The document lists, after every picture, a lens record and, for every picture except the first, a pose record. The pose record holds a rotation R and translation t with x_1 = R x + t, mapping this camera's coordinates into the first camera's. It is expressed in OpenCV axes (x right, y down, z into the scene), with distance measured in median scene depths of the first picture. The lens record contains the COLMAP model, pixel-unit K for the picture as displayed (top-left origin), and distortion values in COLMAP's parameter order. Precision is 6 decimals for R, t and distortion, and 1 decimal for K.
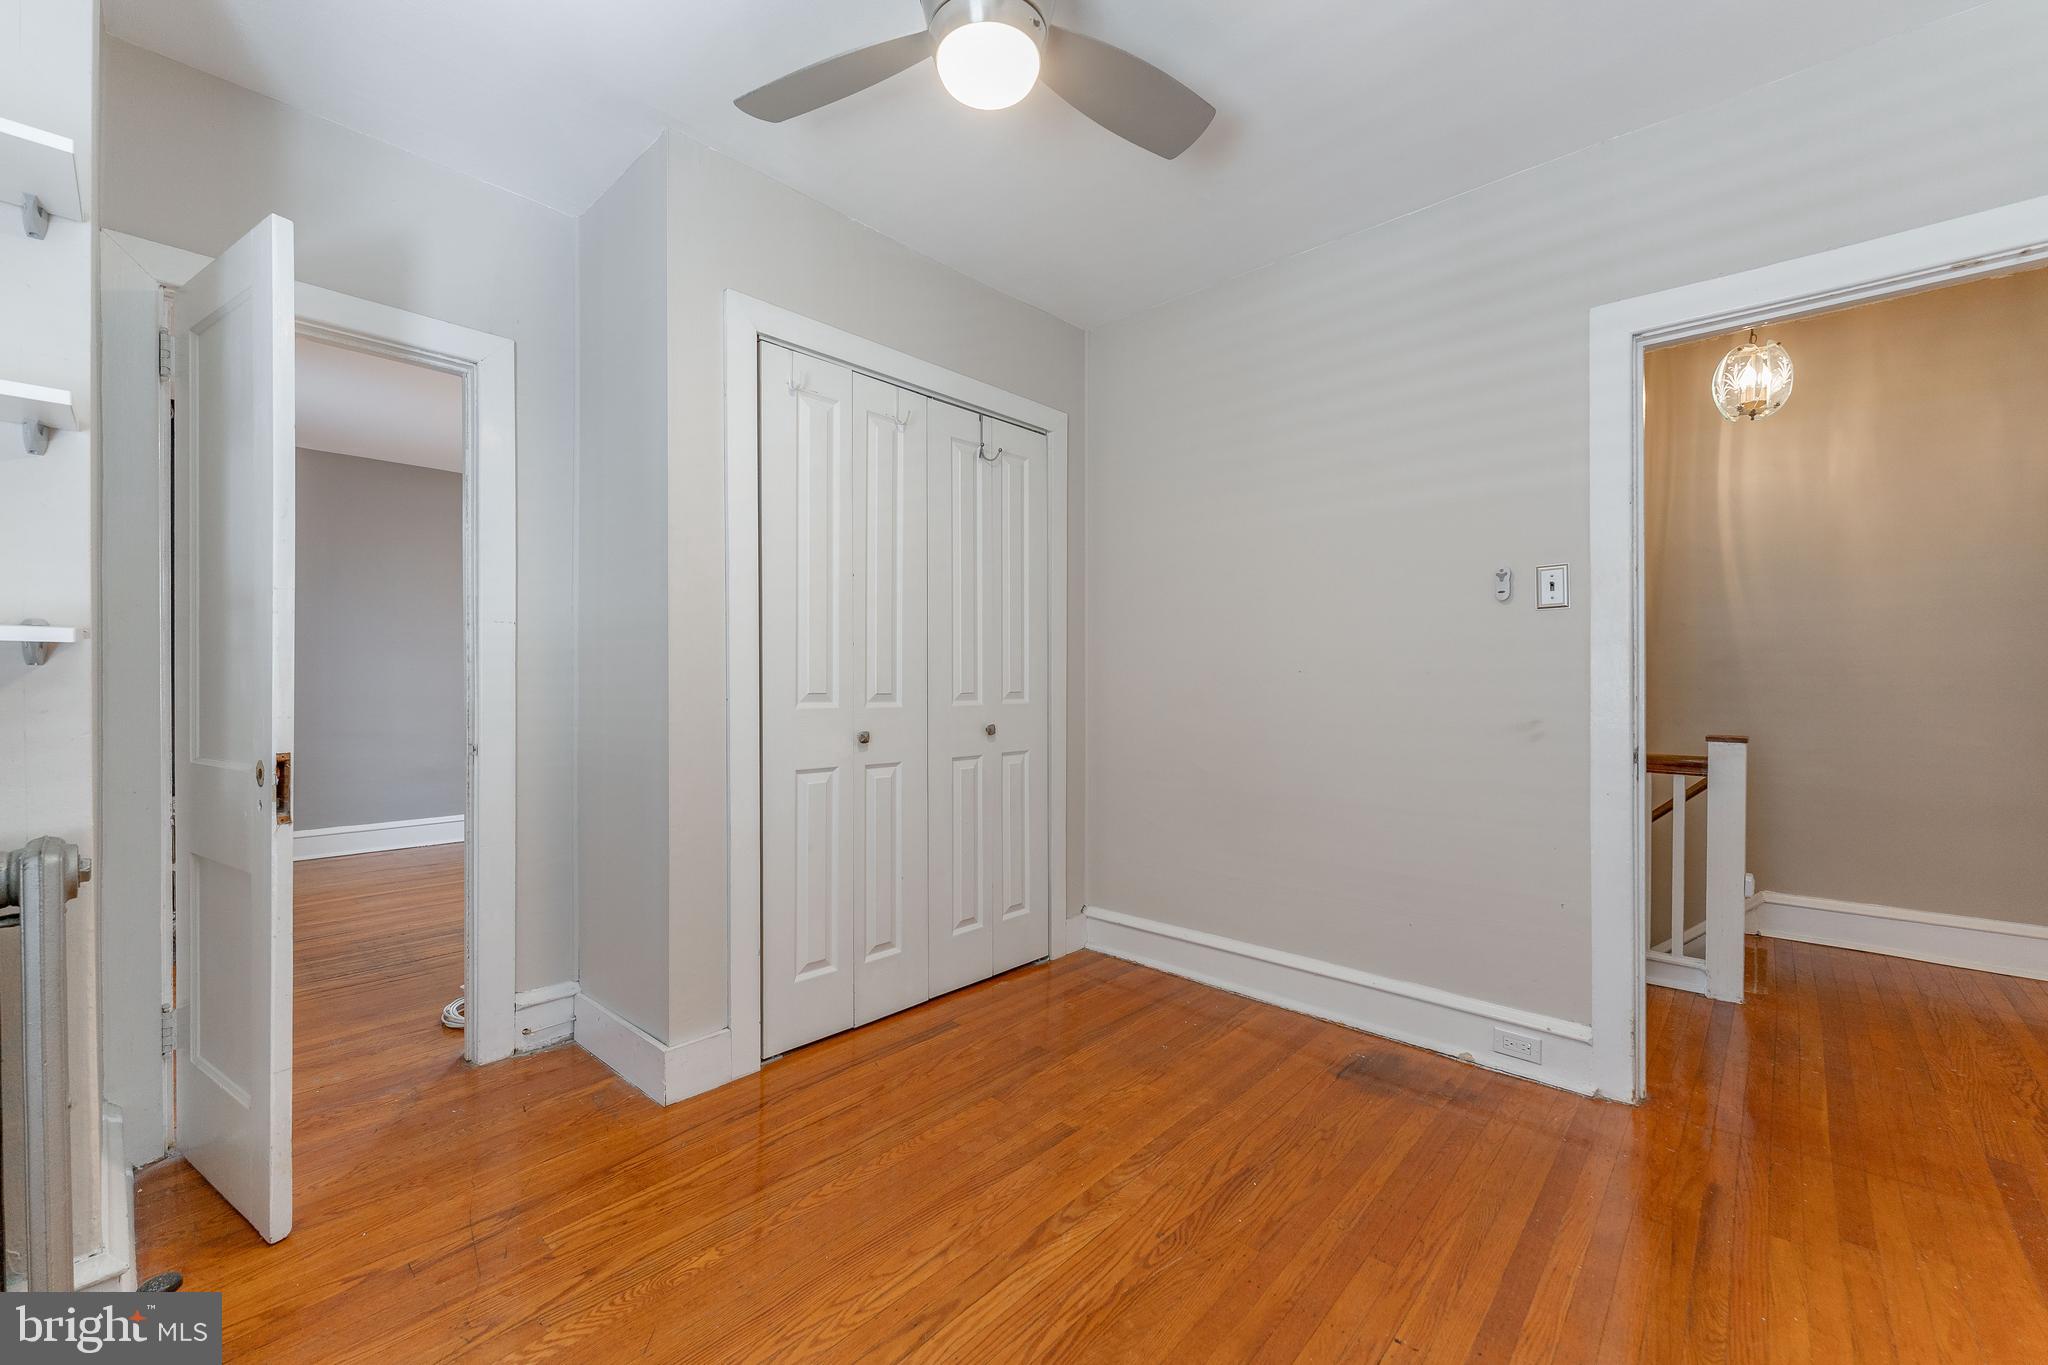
lens RADIAL K [[838.4, 0, 1017.8], [0, 838.4, 675.3], [0, 0, 1]] dist [-0.000466, -0.000384]
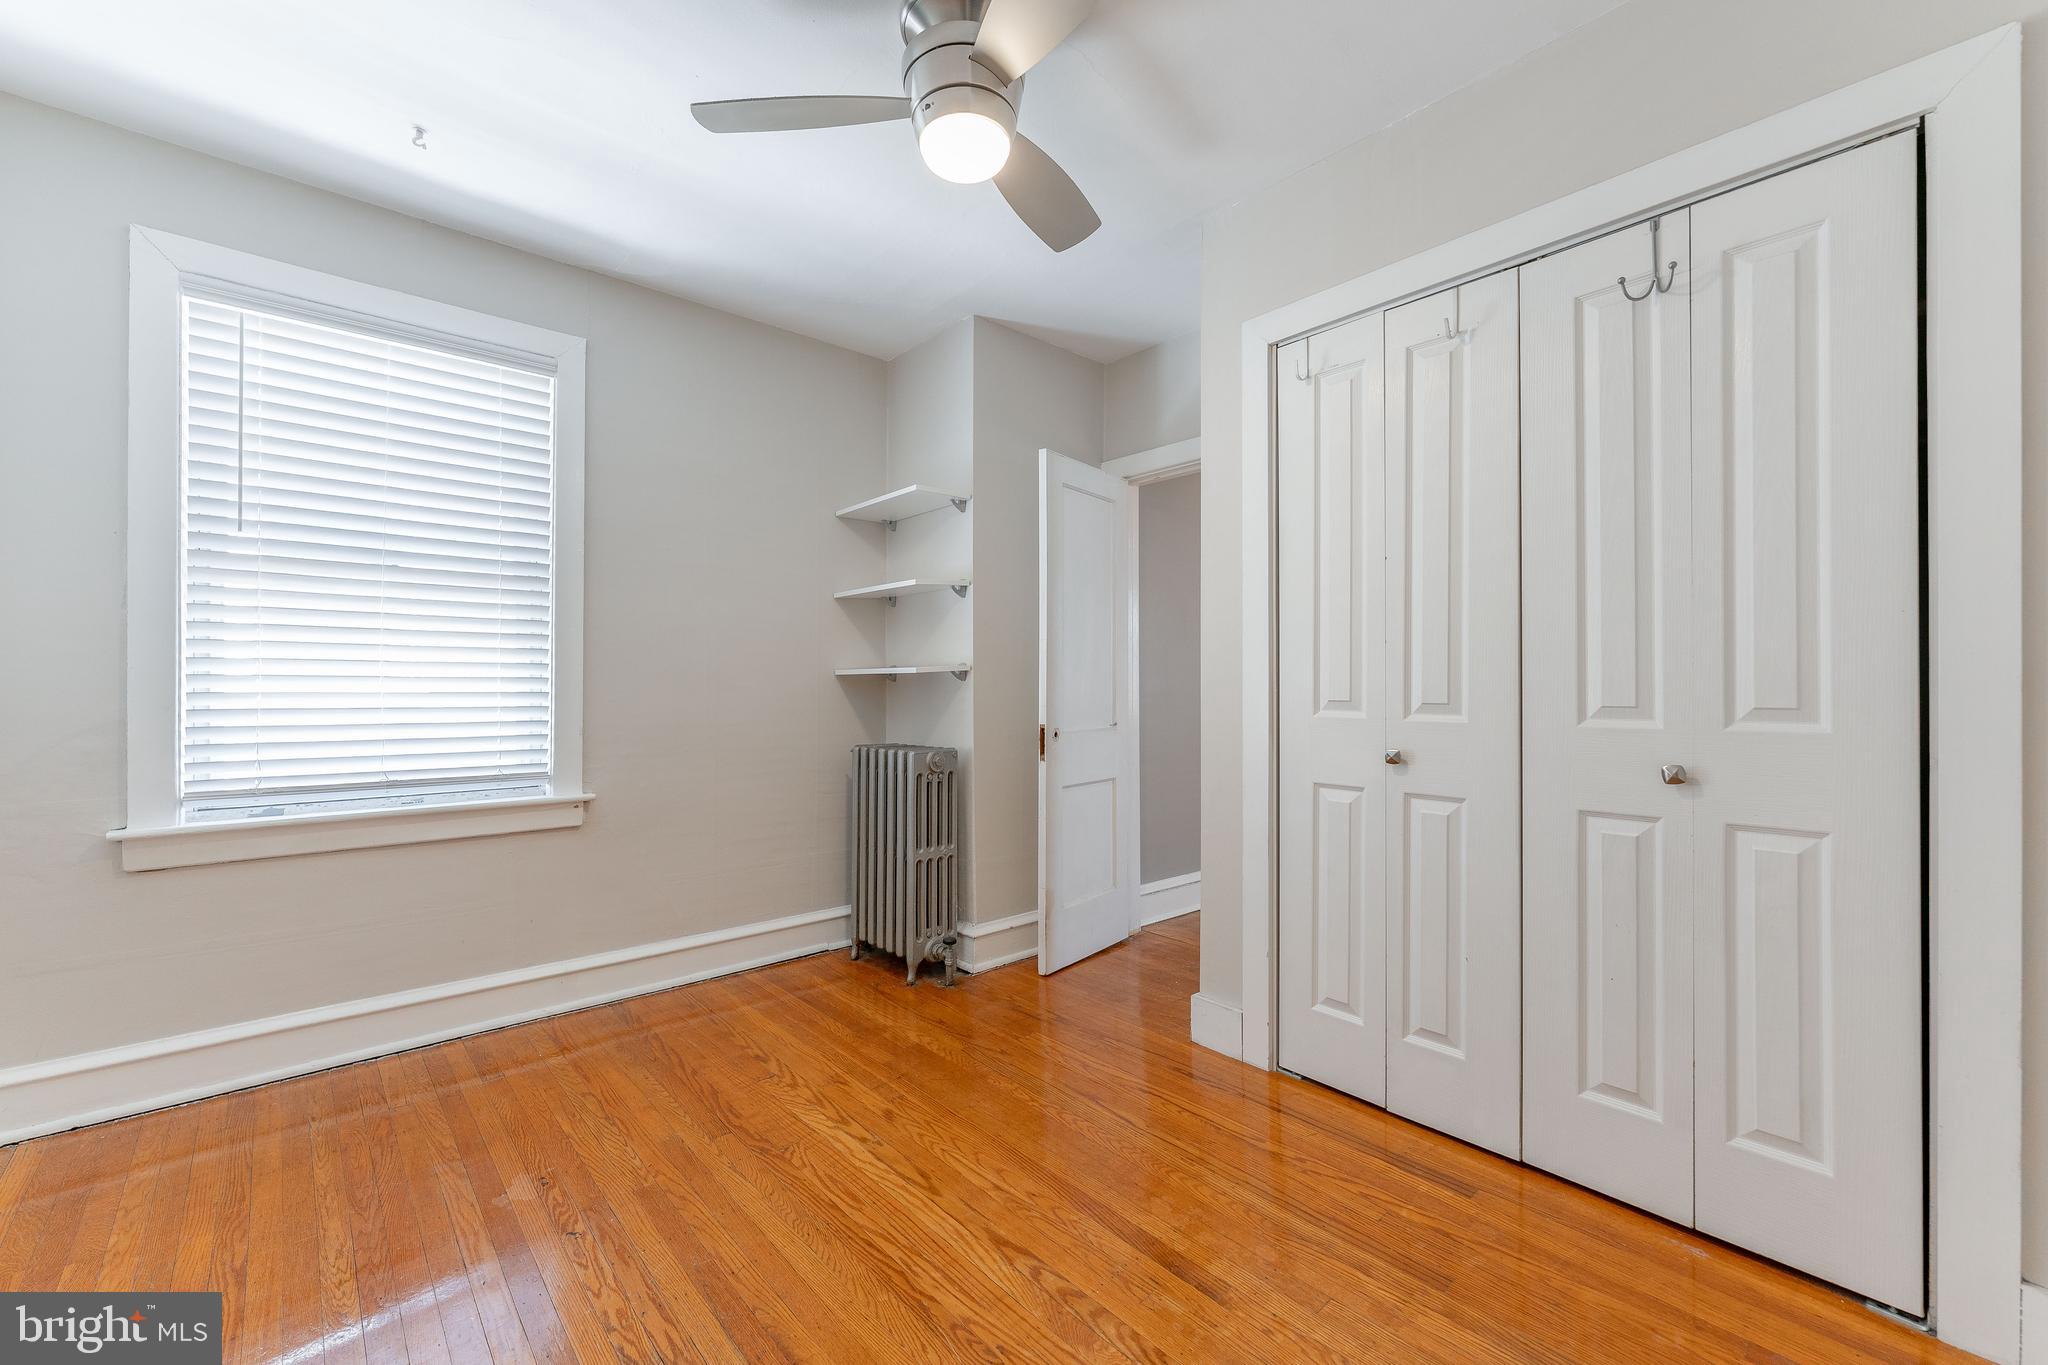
lens RADIAL K [[838.4, 0, 1017.8], [0, 838.4, 675.3], [0, 0, 1]] dist [-0.000466, -0.000384]
pose [[-0.122351, -0.011203, -0.992424, 0.703020], [0.009552, 0.999877, -0.012465, 0.002085], [0.992441, -0.011005, -0.122229, 0.785421]]
